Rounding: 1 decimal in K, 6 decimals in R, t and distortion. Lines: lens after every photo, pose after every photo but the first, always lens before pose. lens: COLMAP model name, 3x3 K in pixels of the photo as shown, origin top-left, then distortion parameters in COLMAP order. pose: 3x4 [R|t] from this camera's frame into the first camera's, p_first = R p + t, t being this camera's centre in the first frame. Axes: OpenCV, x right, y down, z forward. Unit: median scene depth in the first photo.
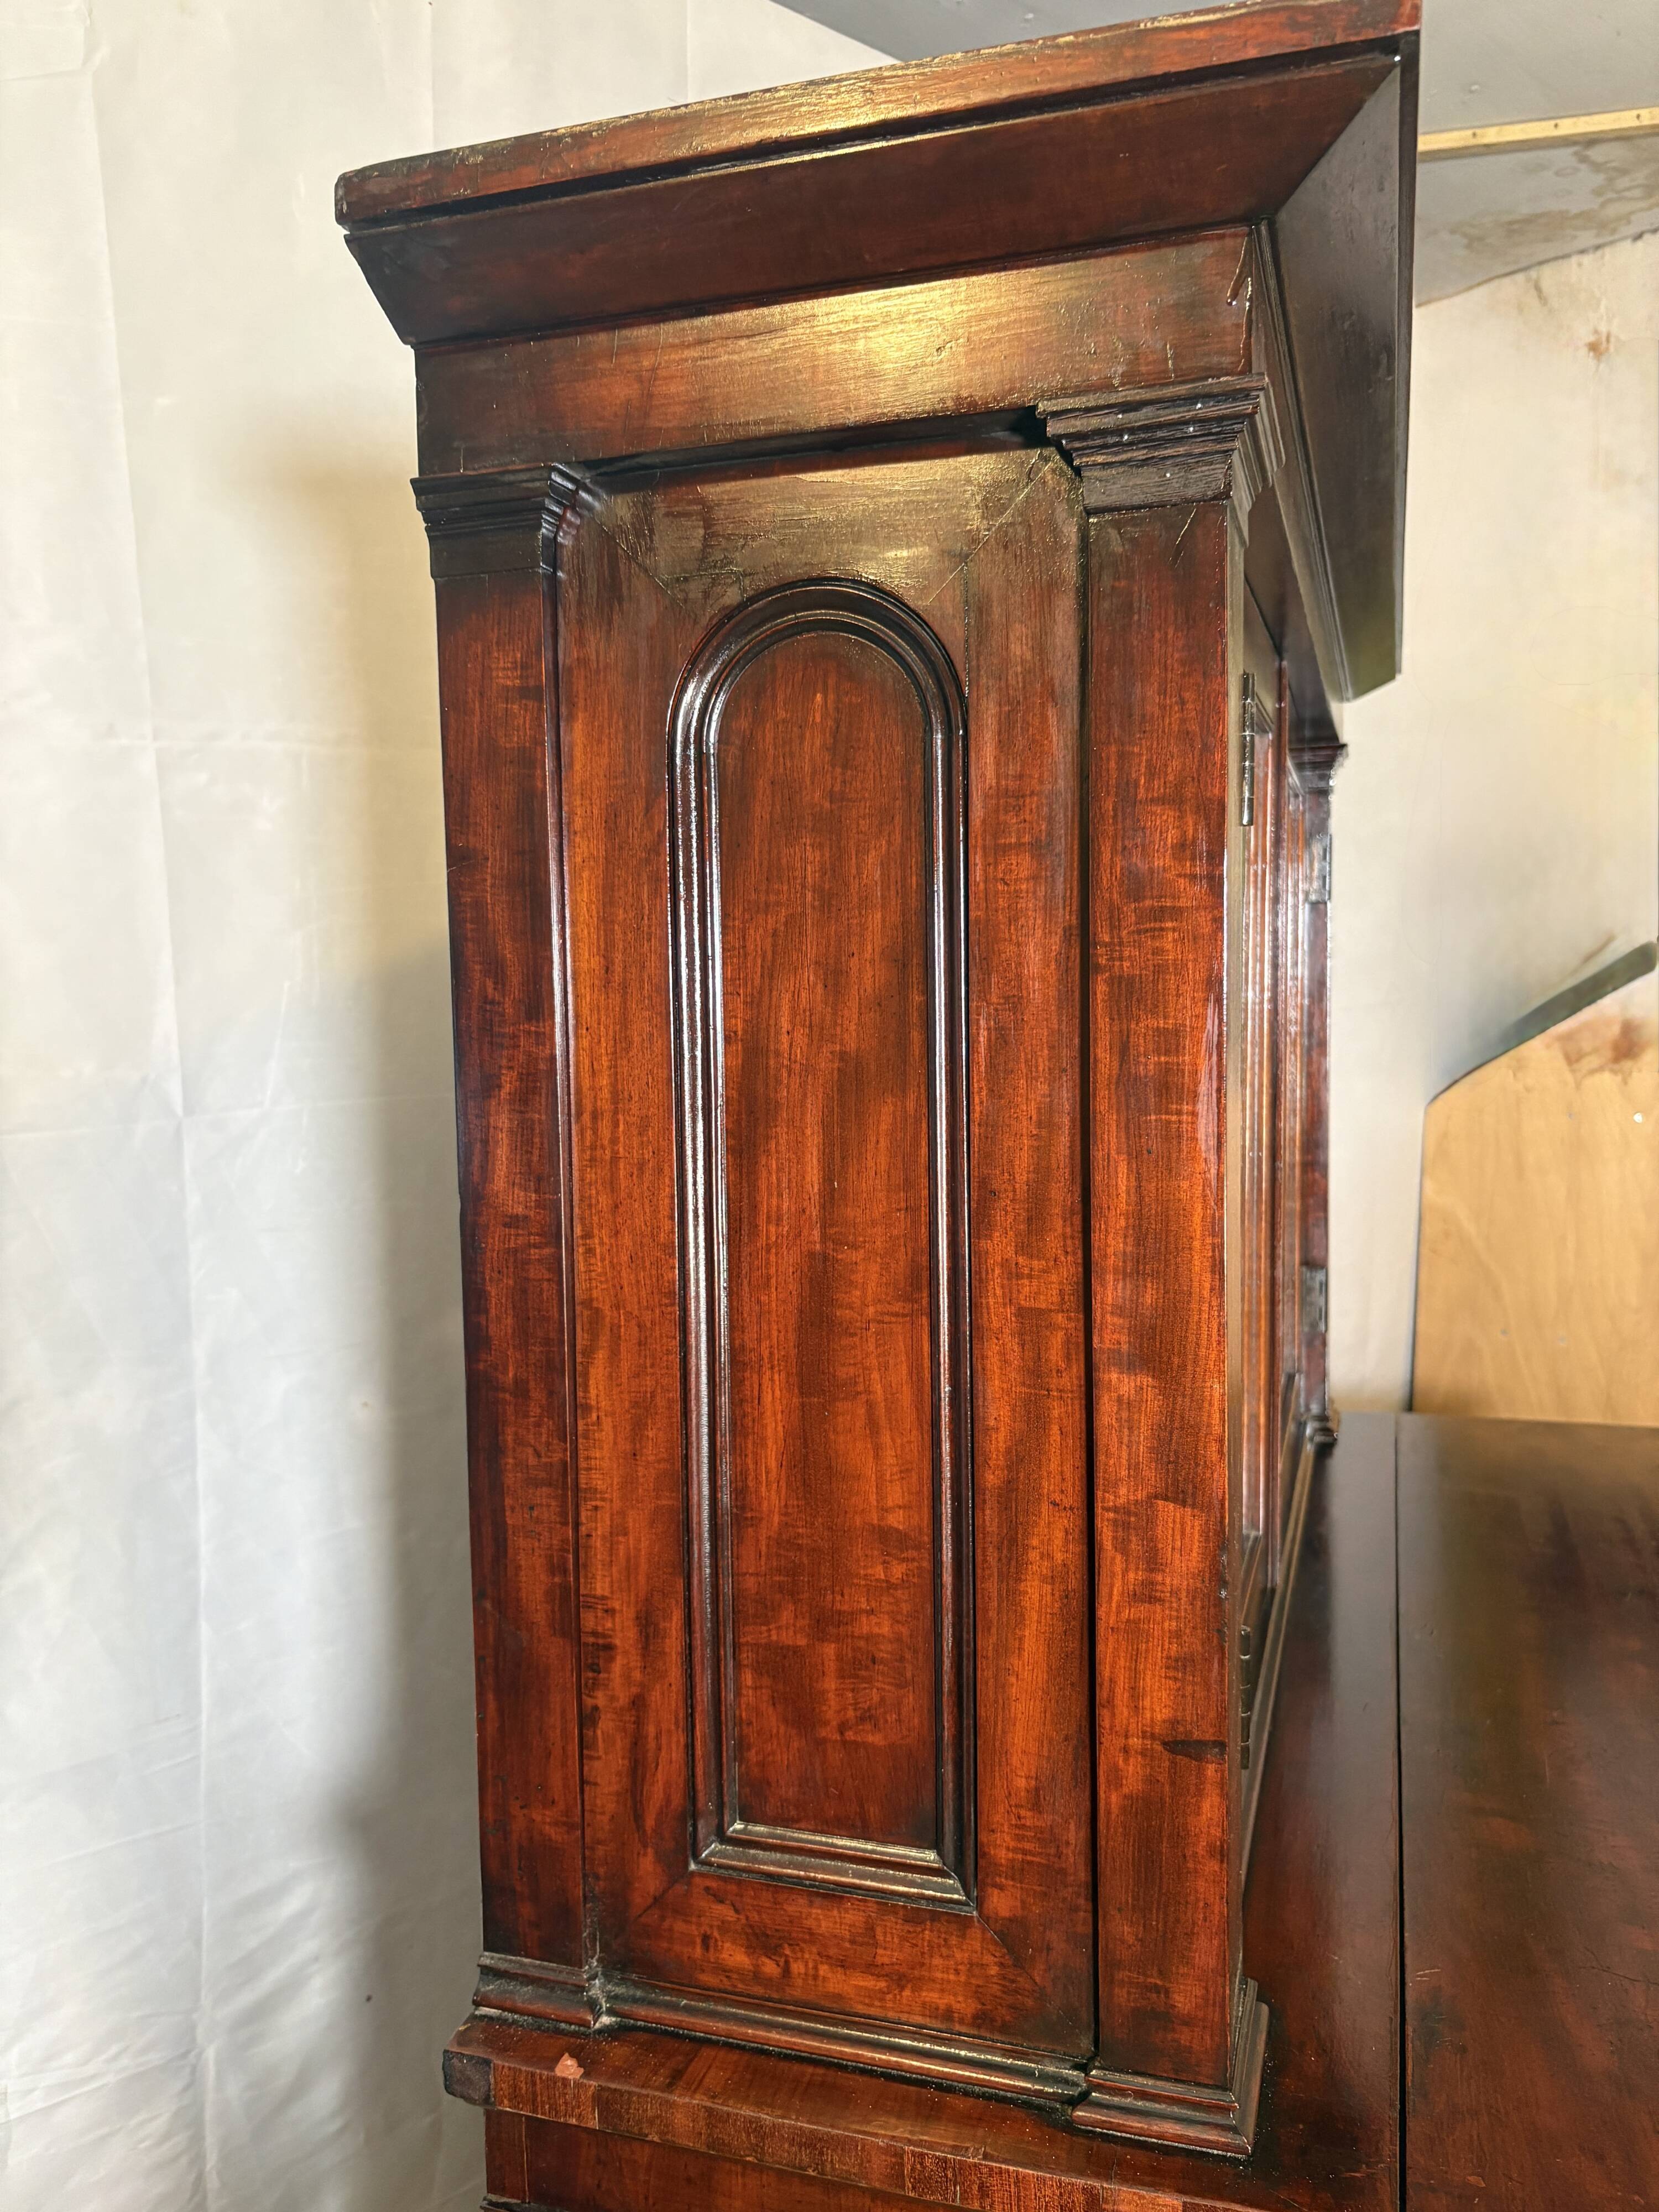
lens RADIAL K [[1749.8, 0, 834.9], [0, 1749.8, 1108.8], [0, 0, 1]] dist [0.037655, -0.050748]
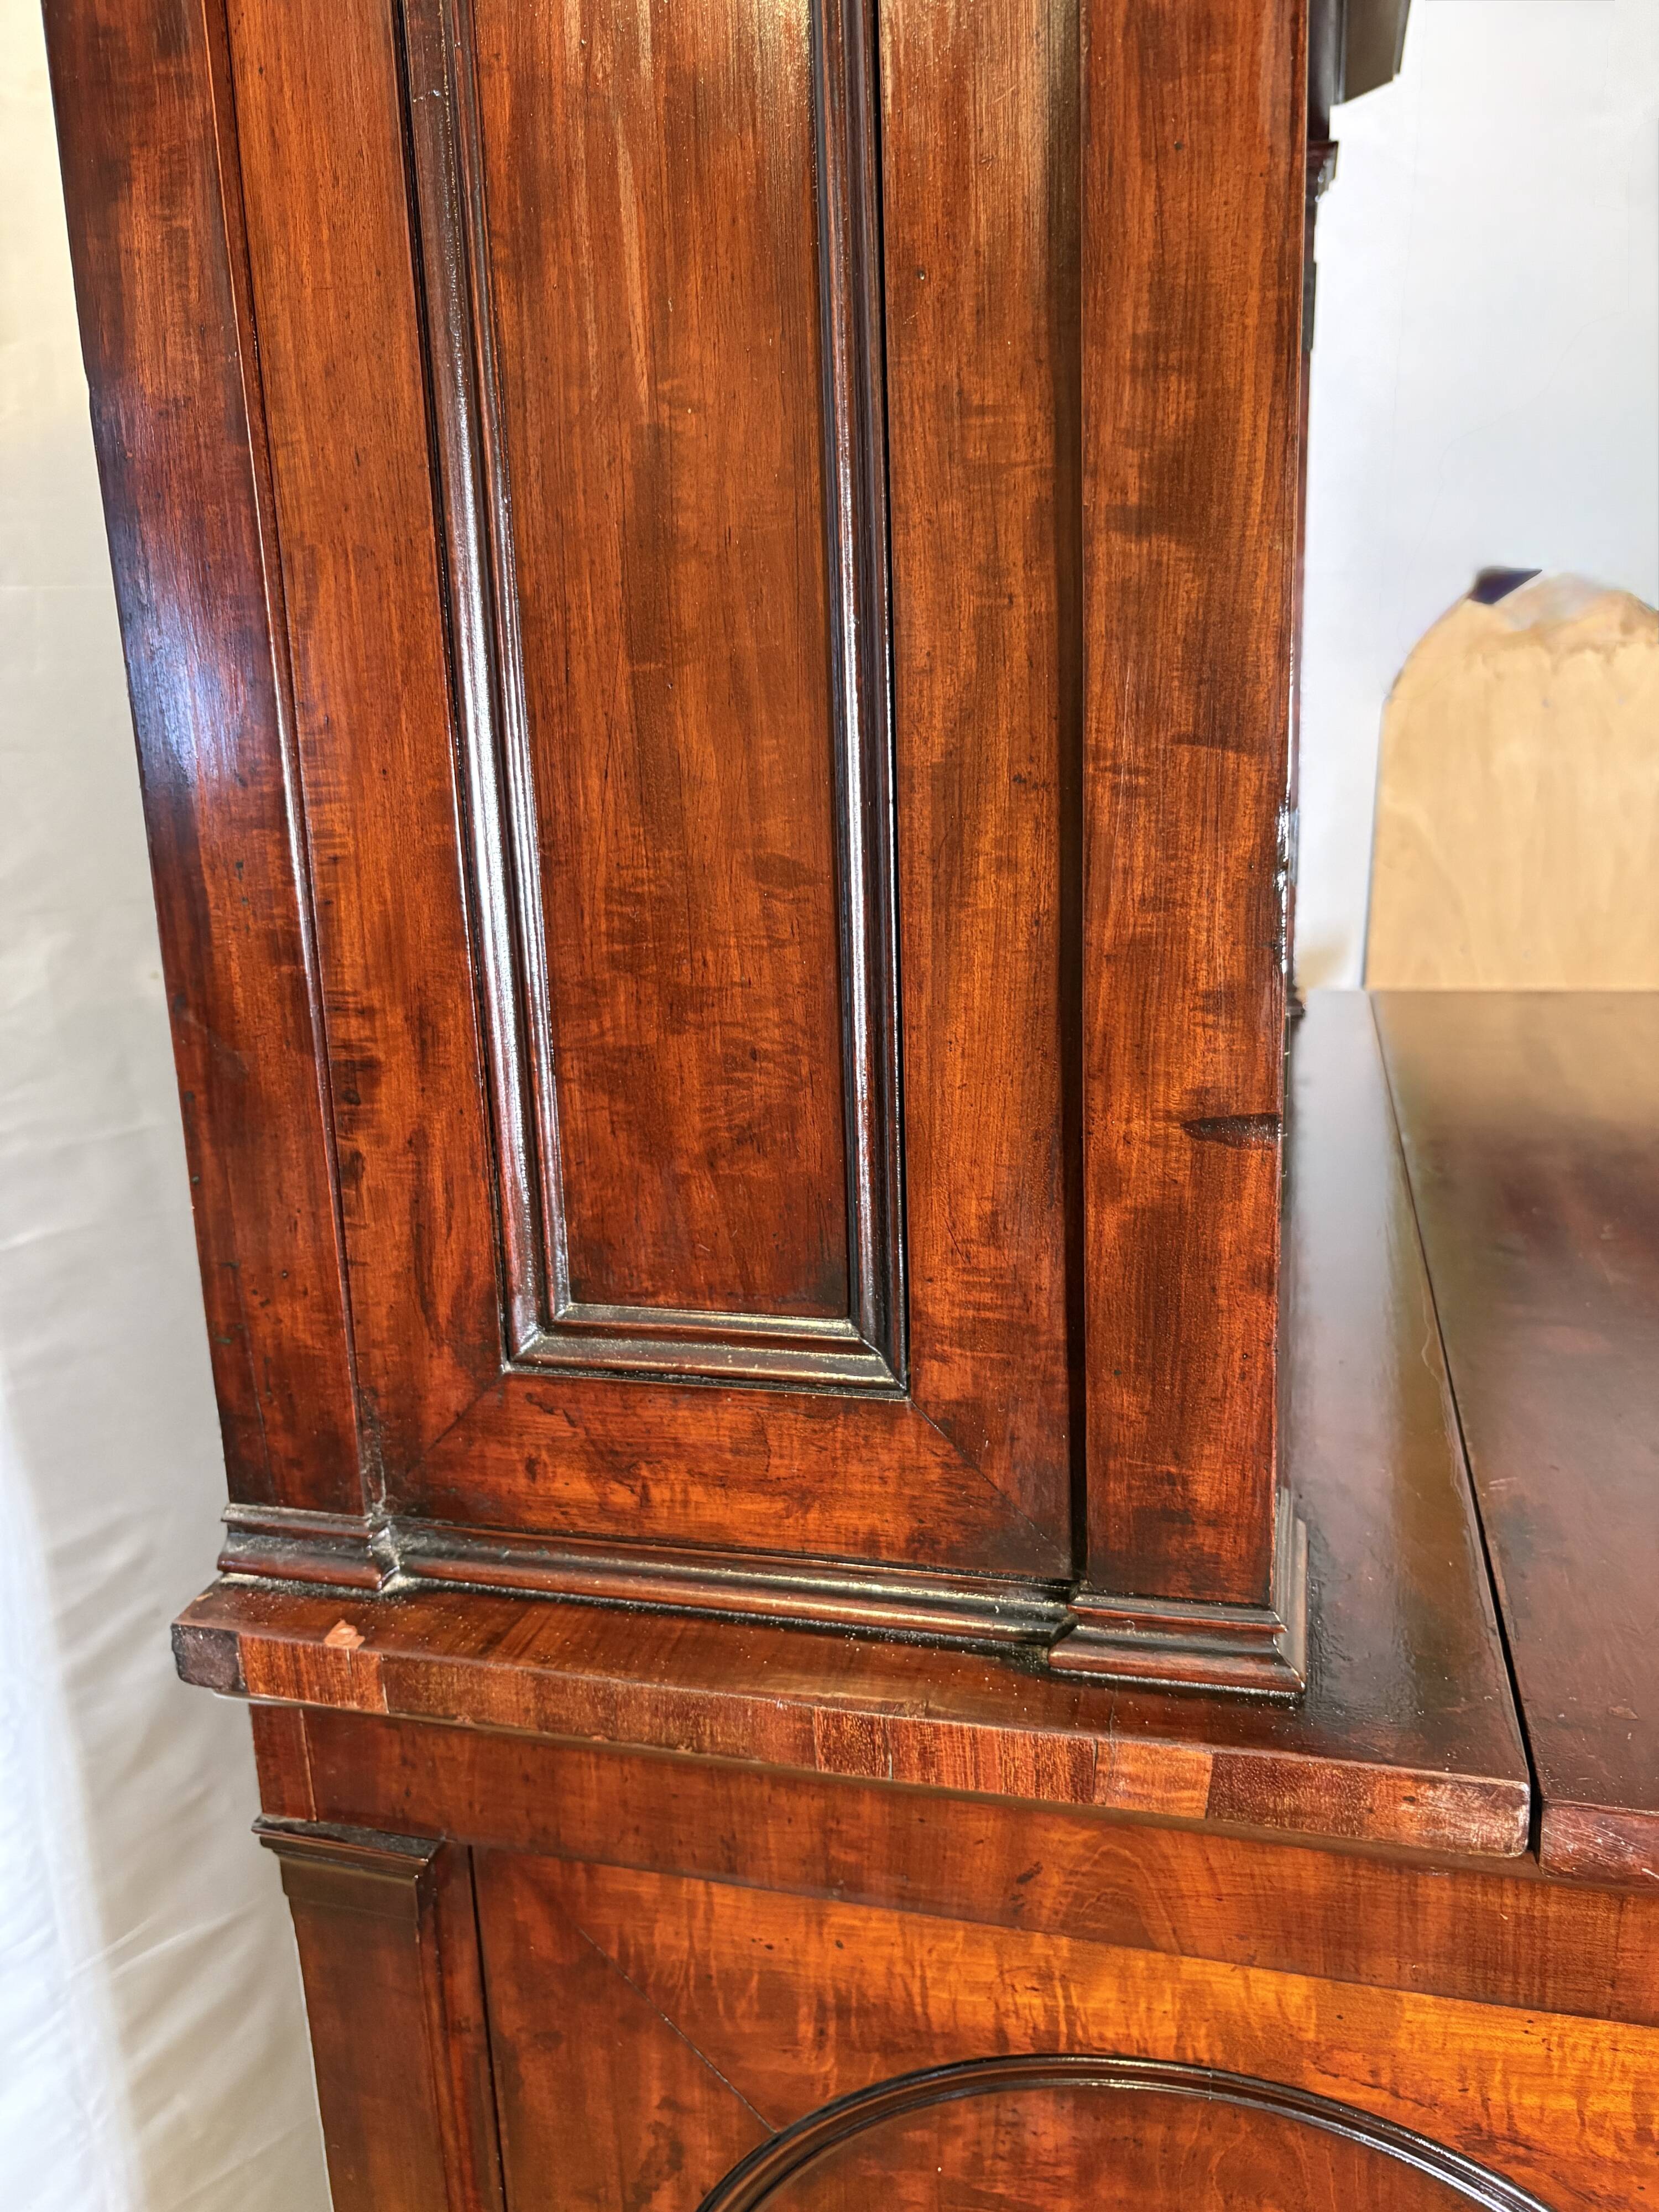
lens RADIAL K [[1749.8, 0, 829.9], [0, 1749.8, 1128.5], [0, 0, 1]] dist [0.037655, -0.050748]
pose [[0.998565, -0.030880, 0.043750, 0.021176], [0.023672, 0.987375, 0.156622, 0.235449], [-0.048034, -0.155362, 0.986689, 0.321718]]
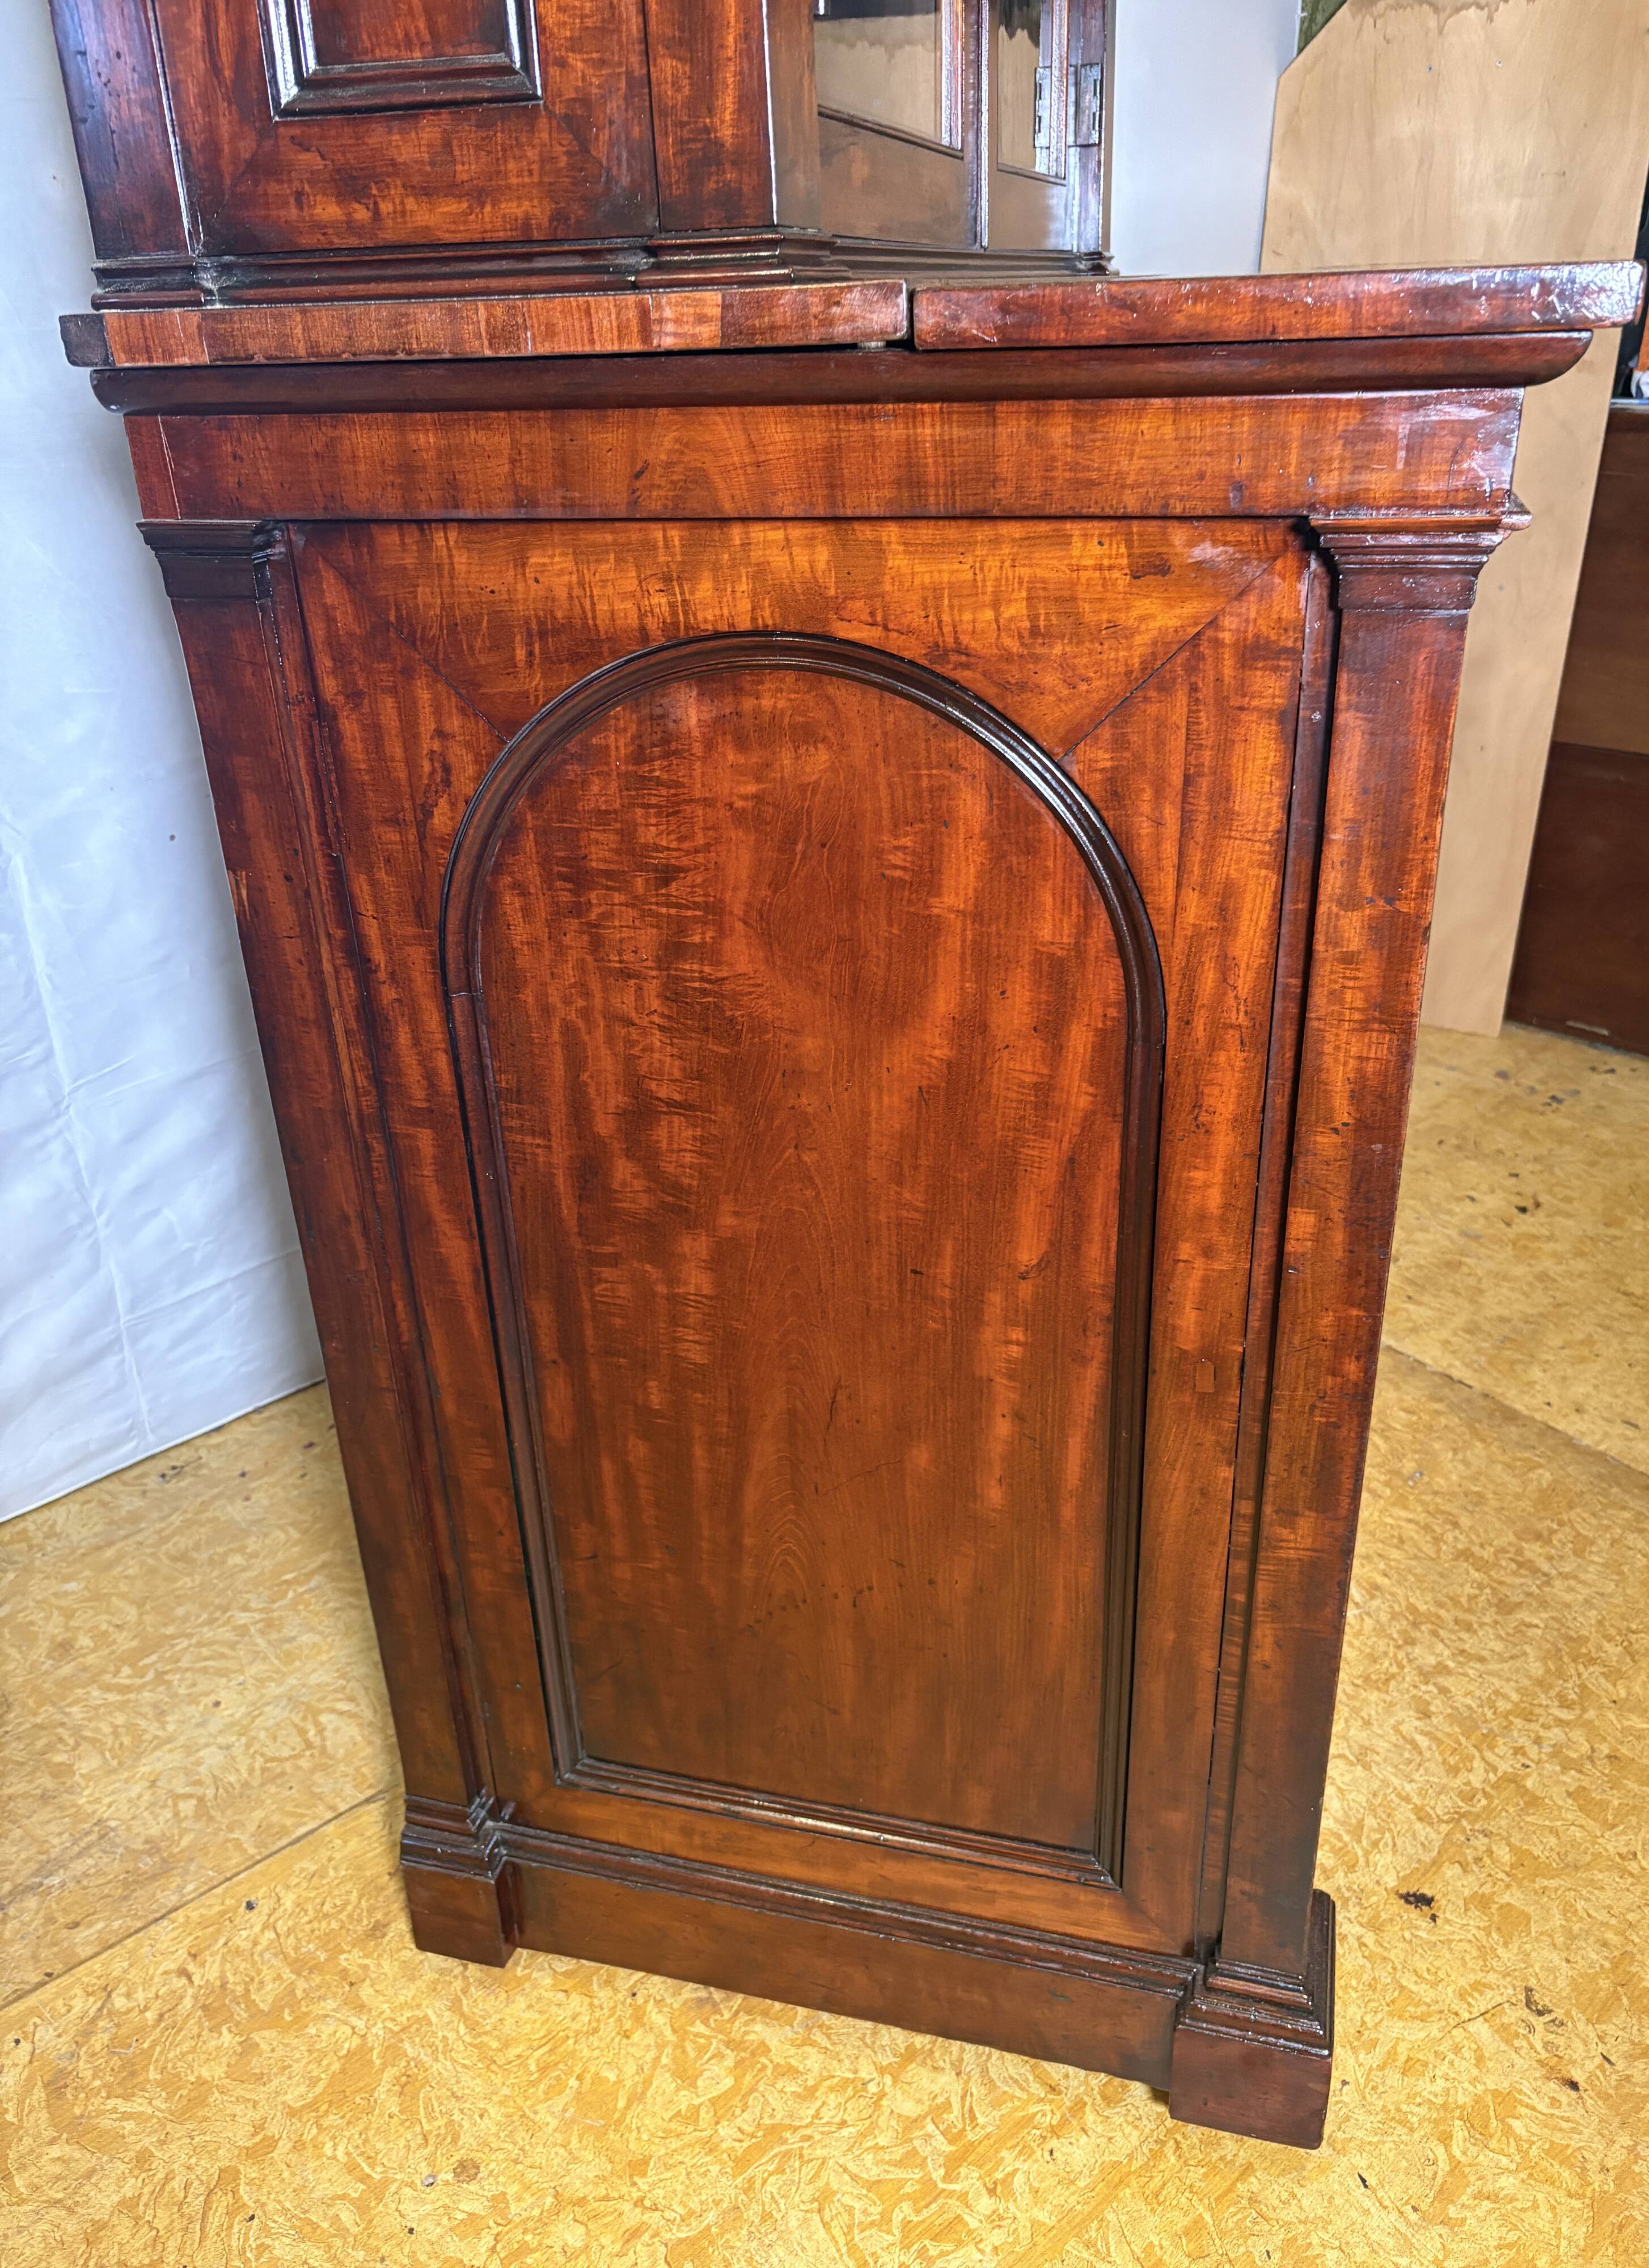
lens RADIAL K [[1798.4, 0, 850.8], [0, 1798.4, 1175.1], [0, 0, 1]] dist [-0.005563, 0.005310]
pose [[0.998206, -0.041431, 0.043215, 0.184991], [0.022694, 0.929842, 0.367257, 0.644905], [-0.055399, -0.365618, 0.929115, -0.208529]]
